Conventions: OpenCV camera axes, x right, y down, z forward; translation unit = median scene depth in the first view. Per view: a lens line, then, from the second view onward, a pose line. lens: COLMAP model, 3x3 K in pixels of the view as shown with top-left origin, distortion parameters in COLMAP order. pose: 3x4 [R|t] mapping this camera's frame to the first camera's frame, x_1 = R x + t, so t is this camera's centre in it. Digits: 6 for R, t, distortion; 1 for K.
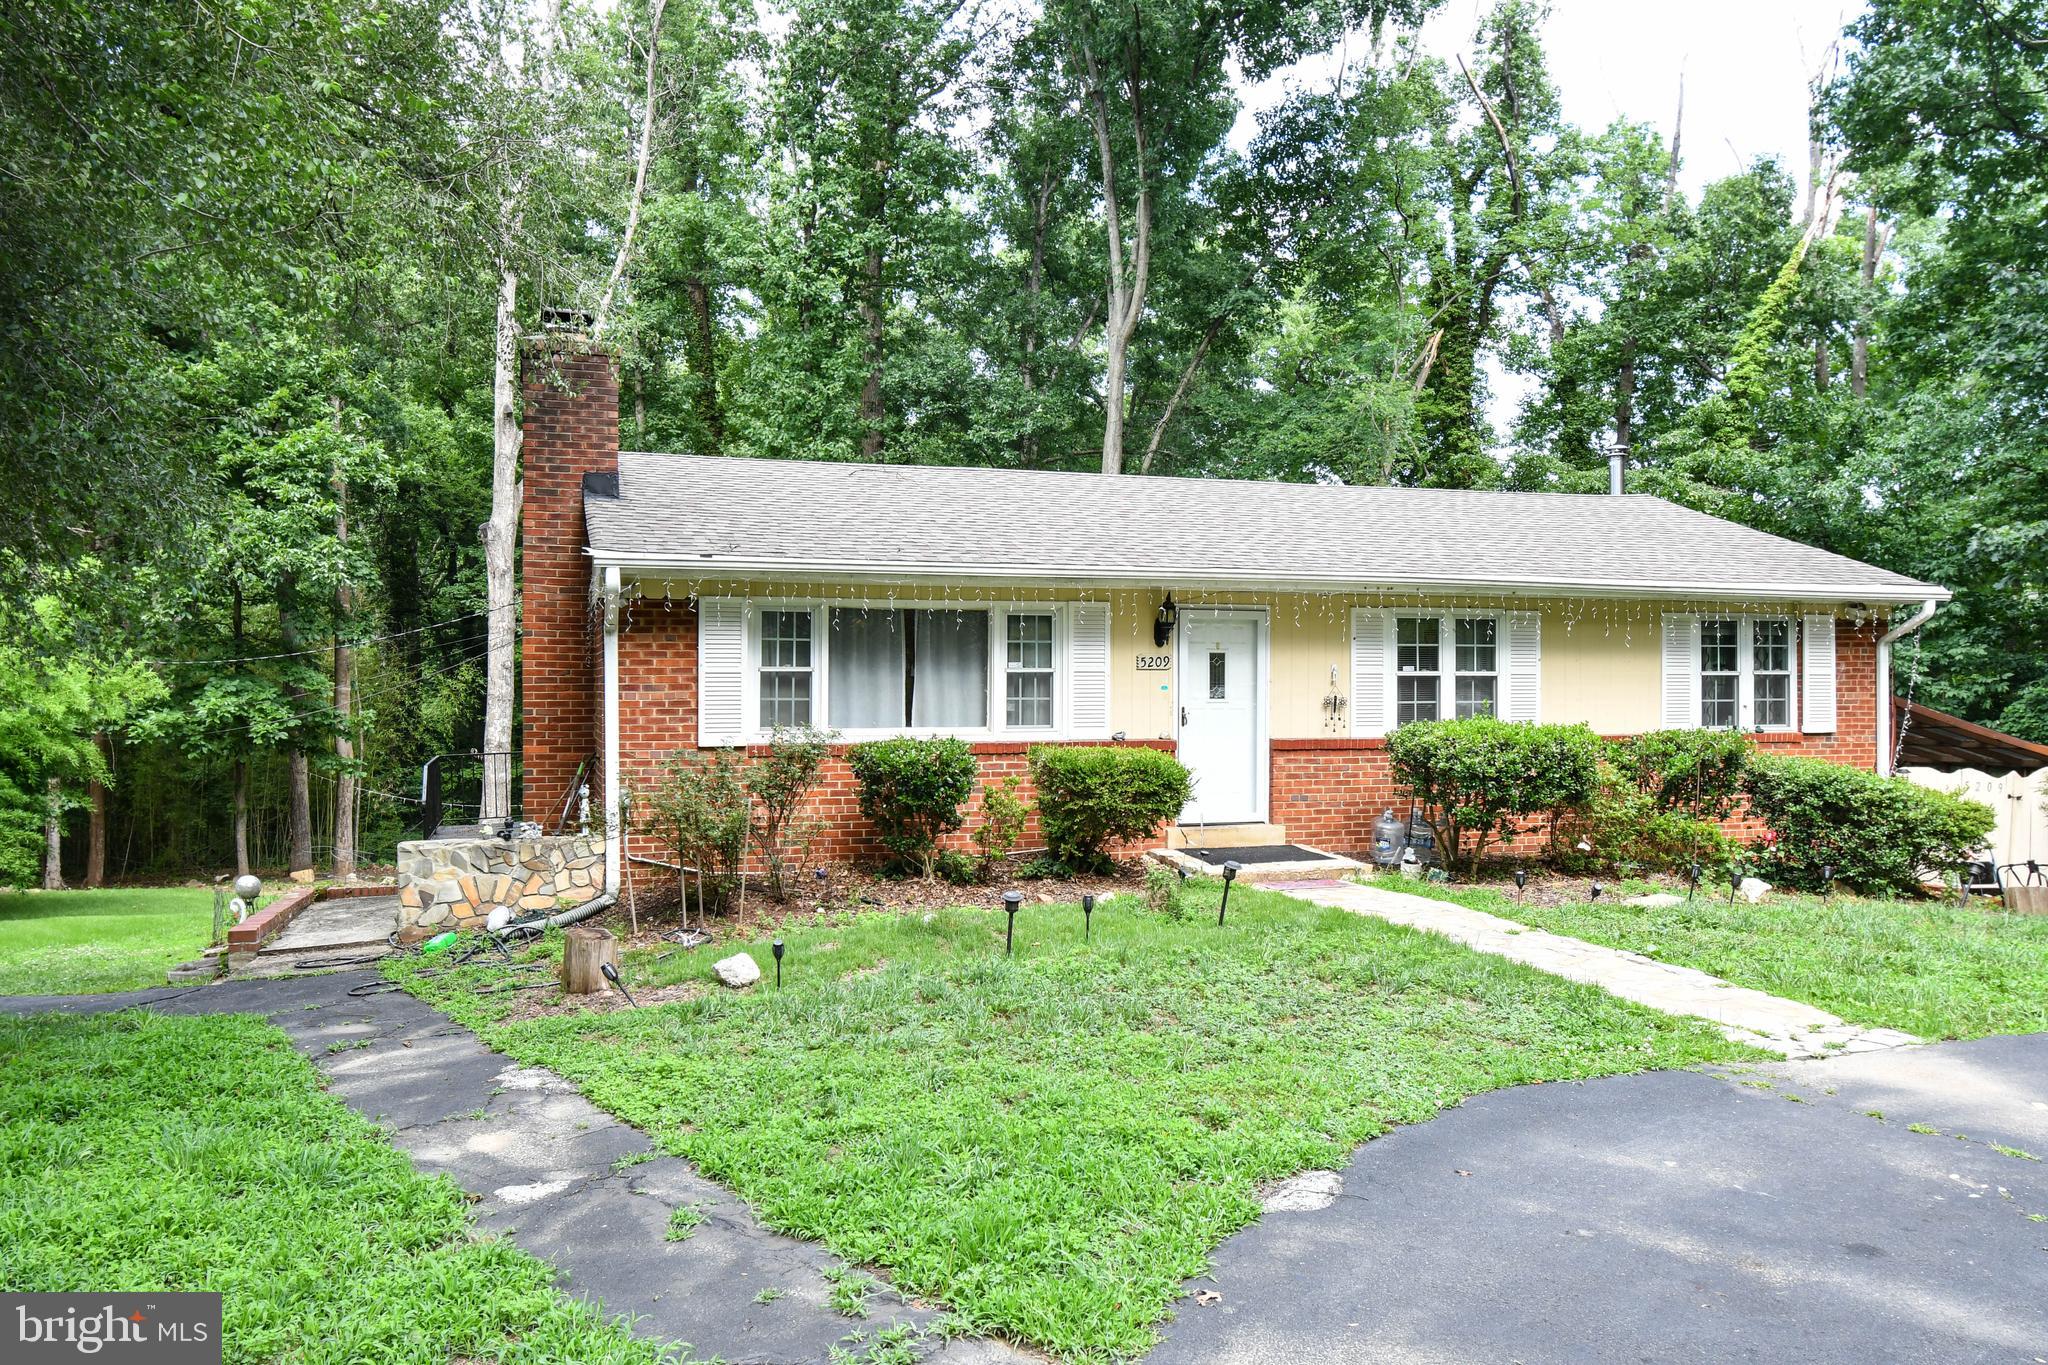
lens RADIAL K [[1604.2, 0, 1024.0], [0, 1604.2, 682.5], [0, 0, 1]] dist [0.008287, 0.004358]
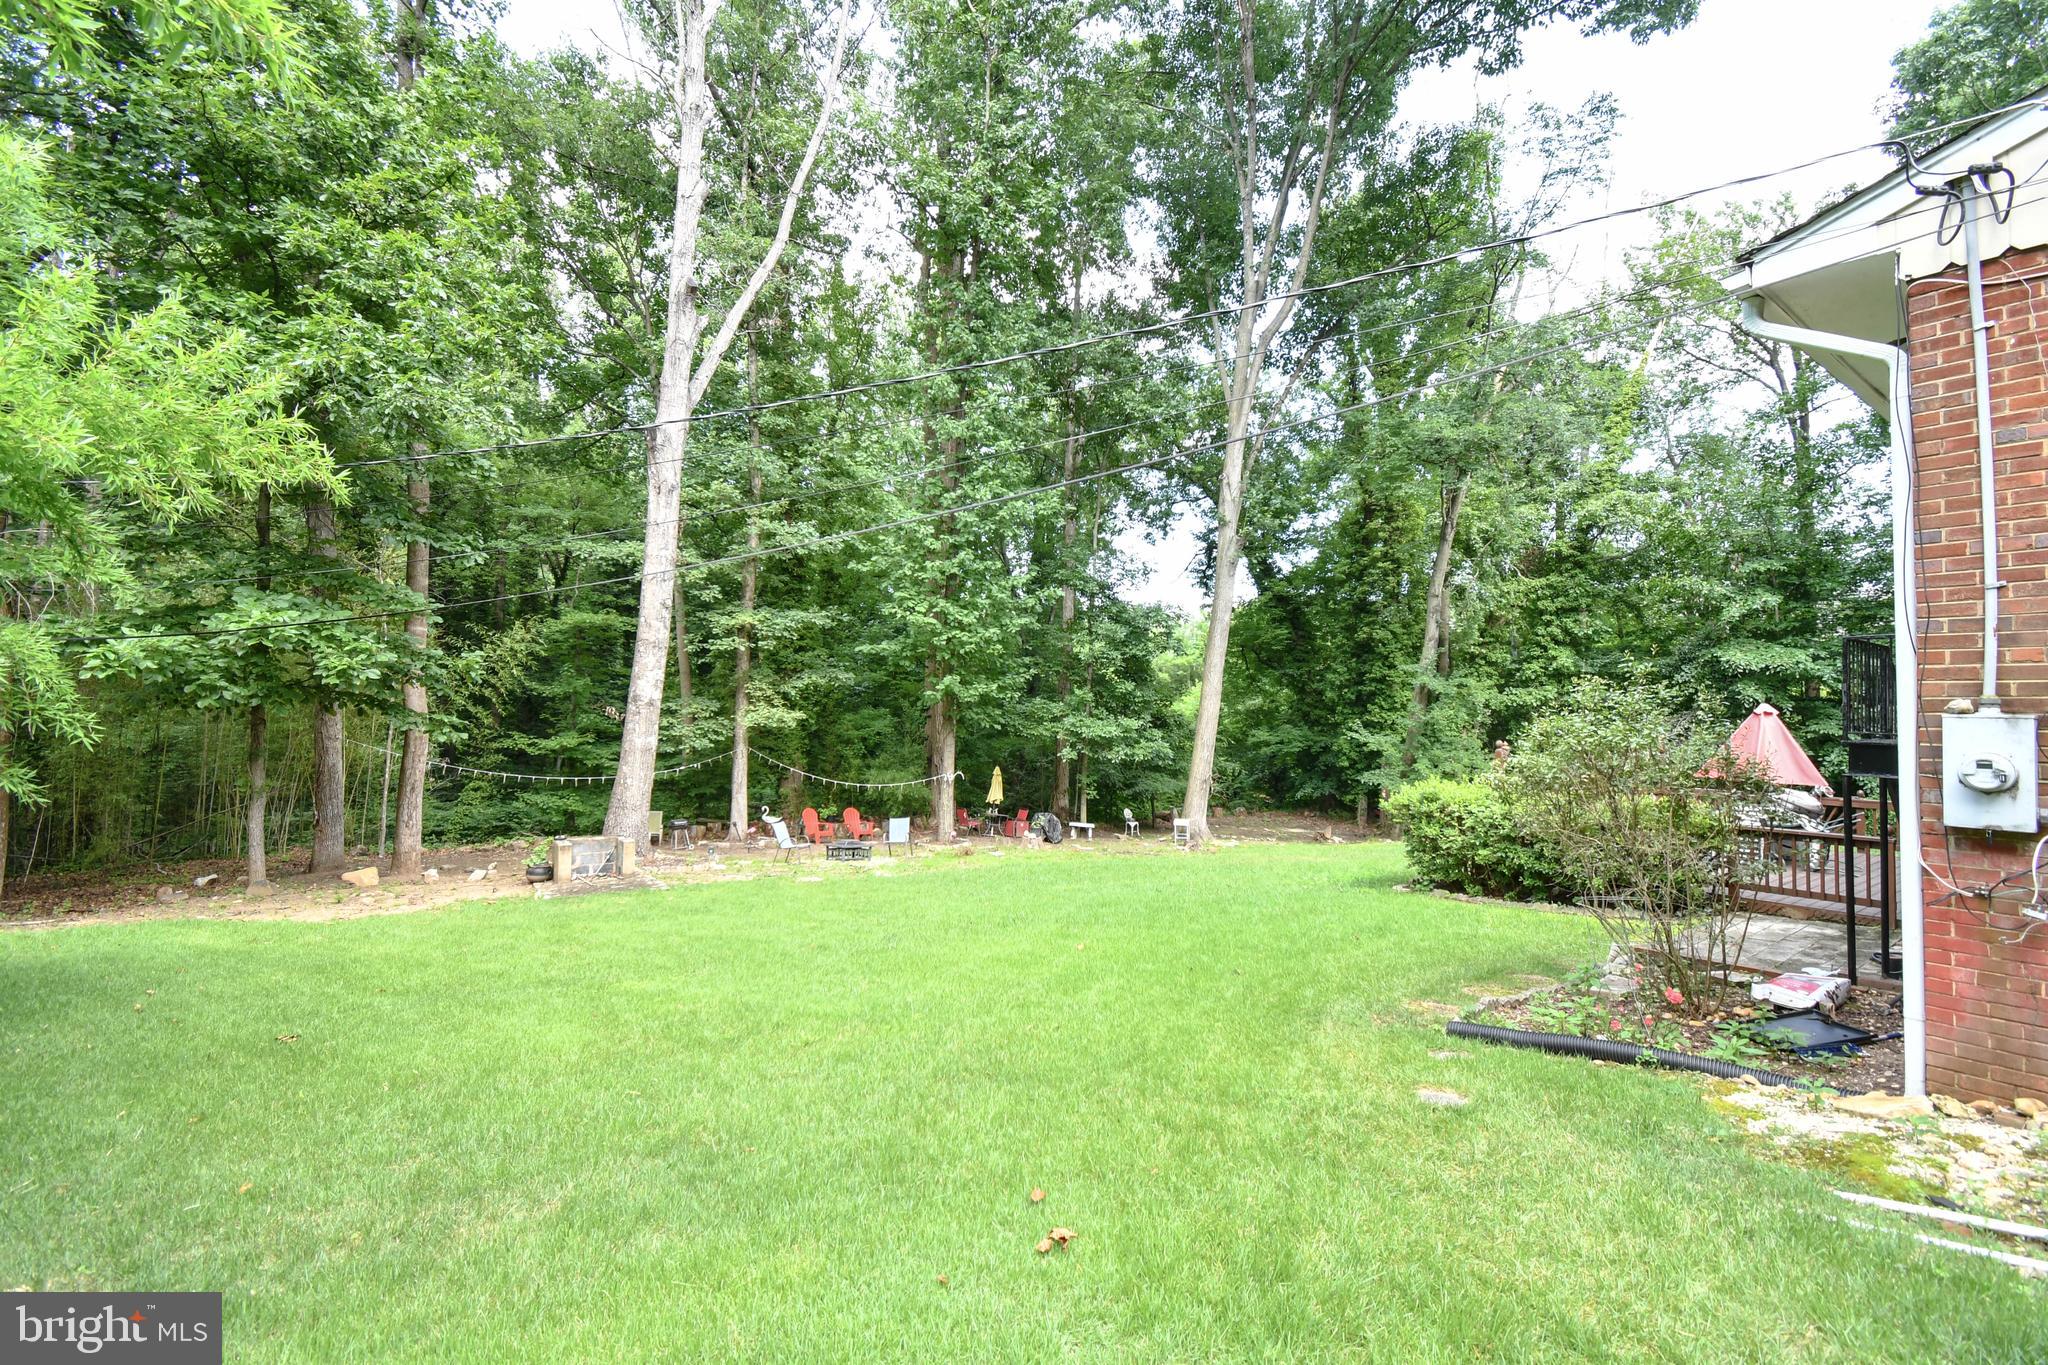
lens RADIAL K [[903.6, 0, 1021.5], [0, 903.6, 688.2], [0, 0, 1]] dist [0.001199, 0.000028]
pose [[0.941013, 0.016107, 0.337987, -0.252077], [-0.006433, 0.999537, -0.029724, 0.036699], [-0.338310, 0.025797, 0.940681, 0.416451]]
